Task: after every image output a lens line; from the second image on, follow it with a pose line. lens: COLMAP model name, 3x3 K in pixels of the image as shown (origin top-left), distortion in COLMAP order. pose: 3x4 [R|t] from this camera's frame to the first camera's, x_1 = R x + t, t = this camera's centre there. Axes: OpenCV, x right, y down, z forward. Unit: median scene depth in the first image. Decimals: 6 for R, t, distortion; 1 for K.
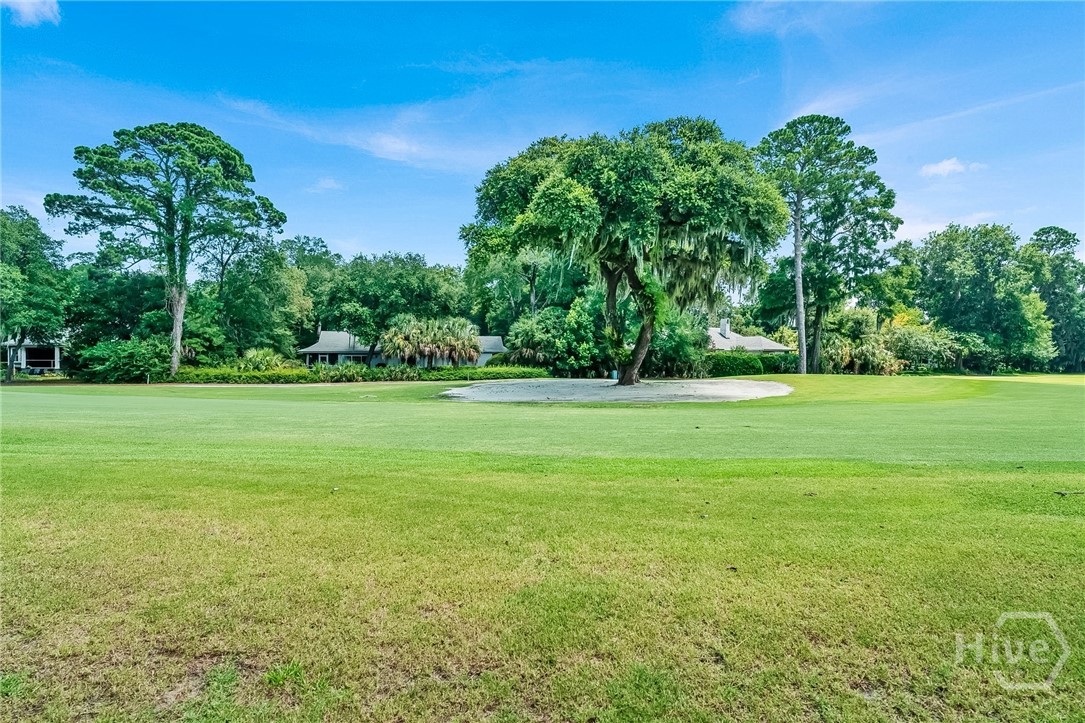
lens RADIAL K [[600.6, 0, 542.5], [0, 600.6, 361.5], [0, 0, 1]] dist [0.007256, 0.009176]
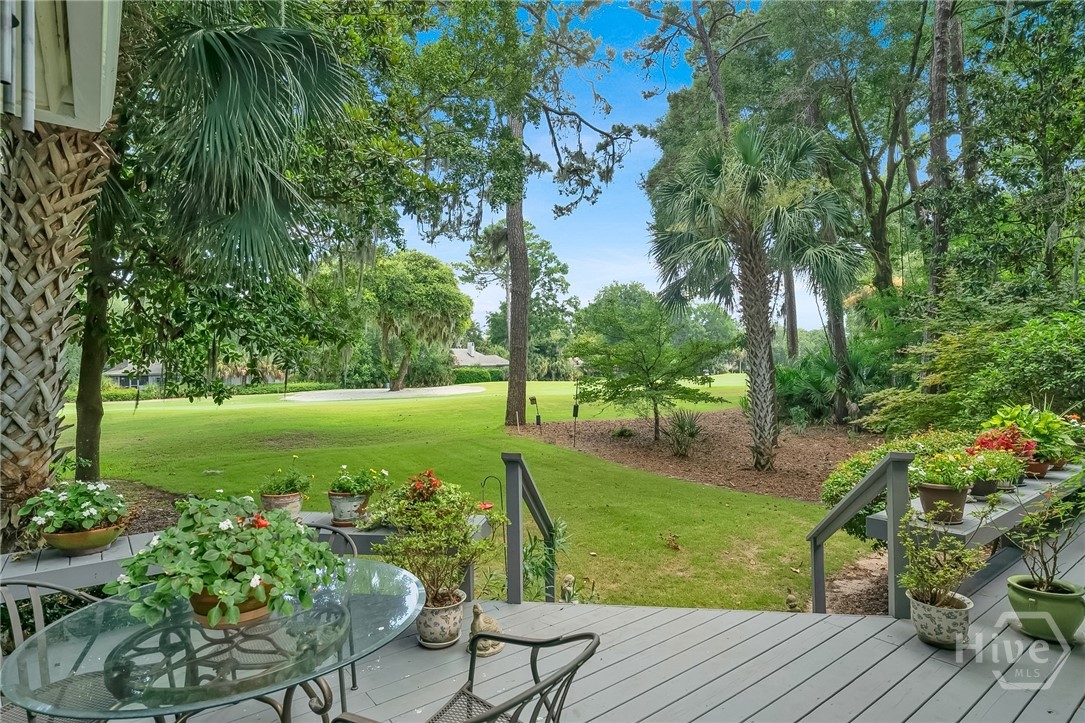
lens RADIAL K [[611.5, 0, 551.1], [0, 611.5, 361.5], [0, 0, 1]] dist [0.002754, 0.009567]
pose [[0.928014, -0.015634, 0.372218, -0.062933], [0.022220, 0.999663, -0.013410, -0.007823], [-0.371883, 0.020716, 0.928048, -0.519495]]
